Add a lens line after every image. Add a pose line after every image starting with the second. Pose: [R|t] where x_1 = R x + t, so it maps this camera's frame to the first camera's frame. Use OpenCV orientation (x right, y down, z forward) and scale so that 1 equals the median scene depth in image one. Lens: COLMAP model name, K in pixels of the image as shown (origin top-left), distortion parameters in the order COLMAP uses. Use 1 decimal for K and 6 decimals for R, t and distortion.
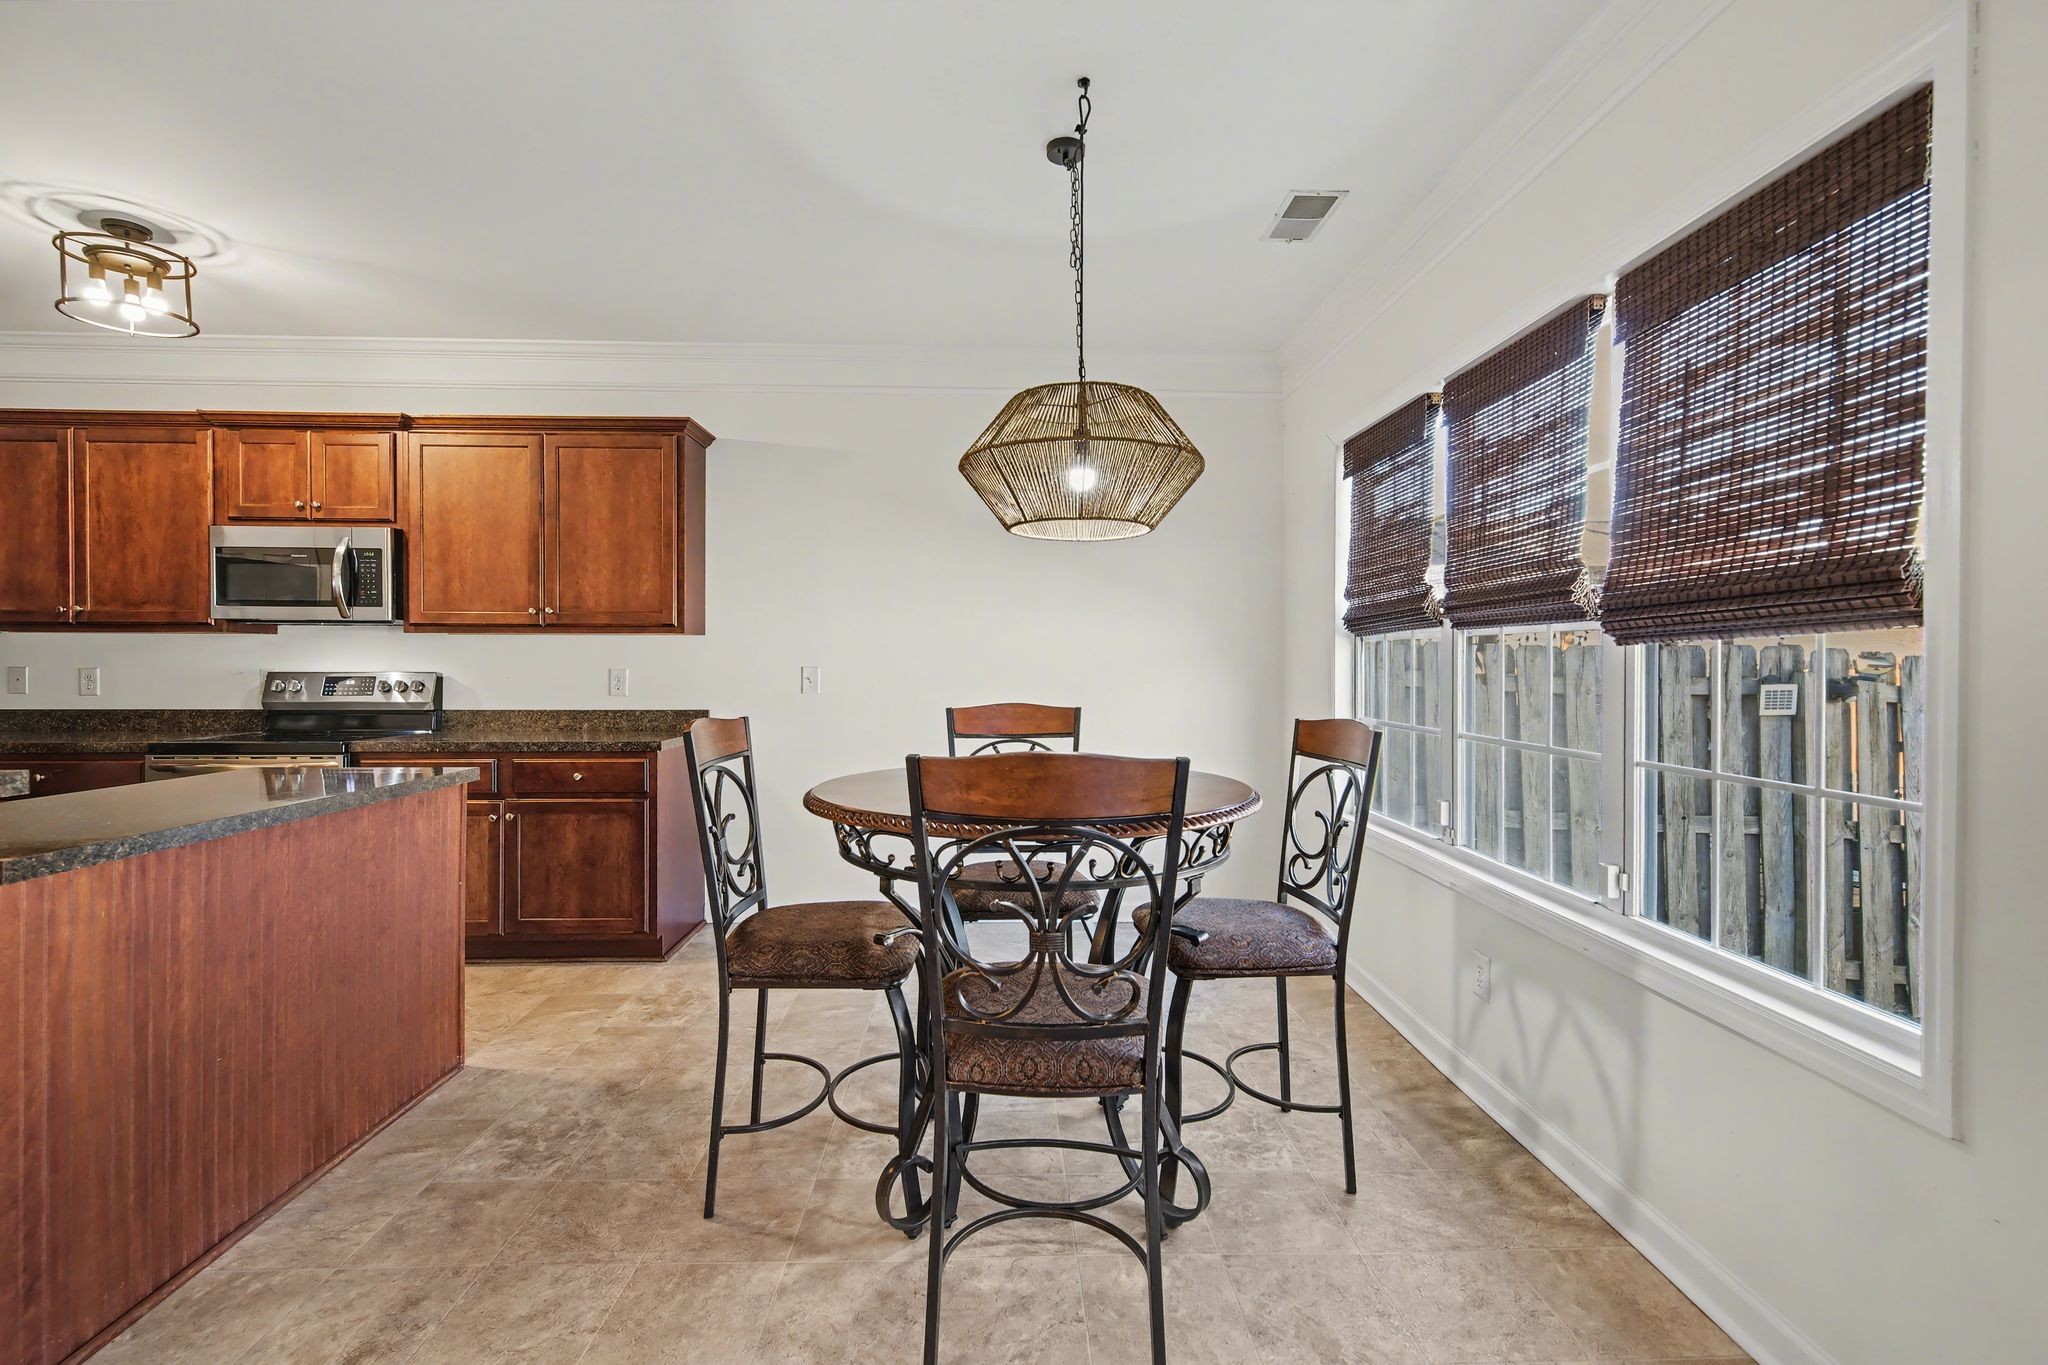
lens RADIAL K [[910.5, 0, 1025.1], [0, 910.5, 668.8], [0, 0, 1]] dist [0.009772, 0.000617]
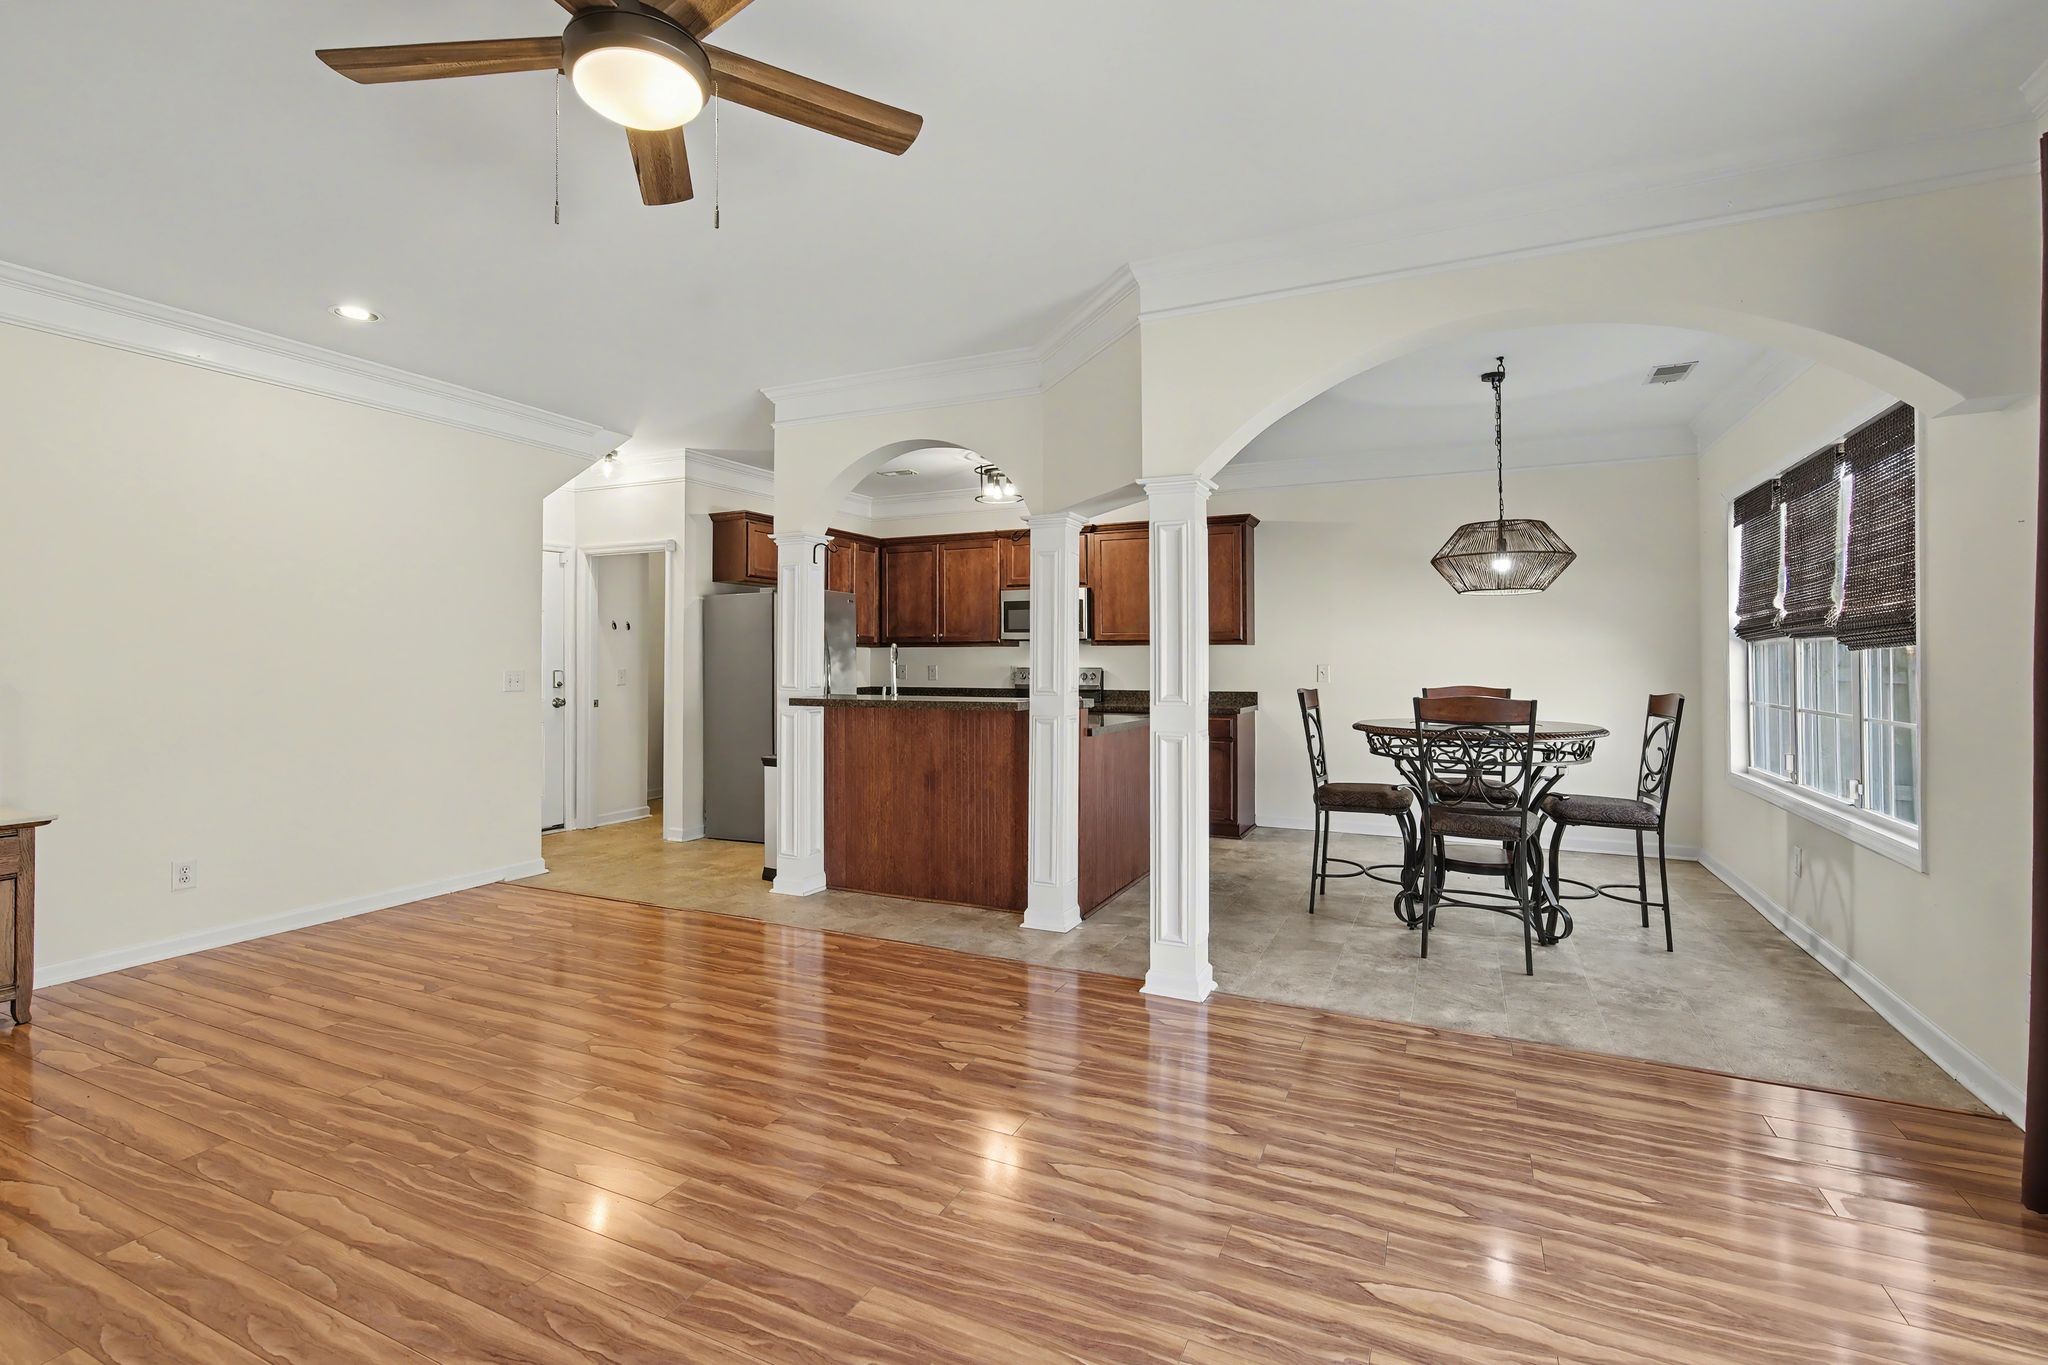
lens RADIAL K [[910.5, 0, 1040.9], [0, 910.5, 646.1], [0, 0, 1]] dist [0.009772, 0.000617]
pose [[0.894661, -0.009575, -0.446643, 0.043267], [-0.001779, 0.999686, -0.024994, 0.009084], [0.446742, 0.023156, 0.894363, -0.940056]]
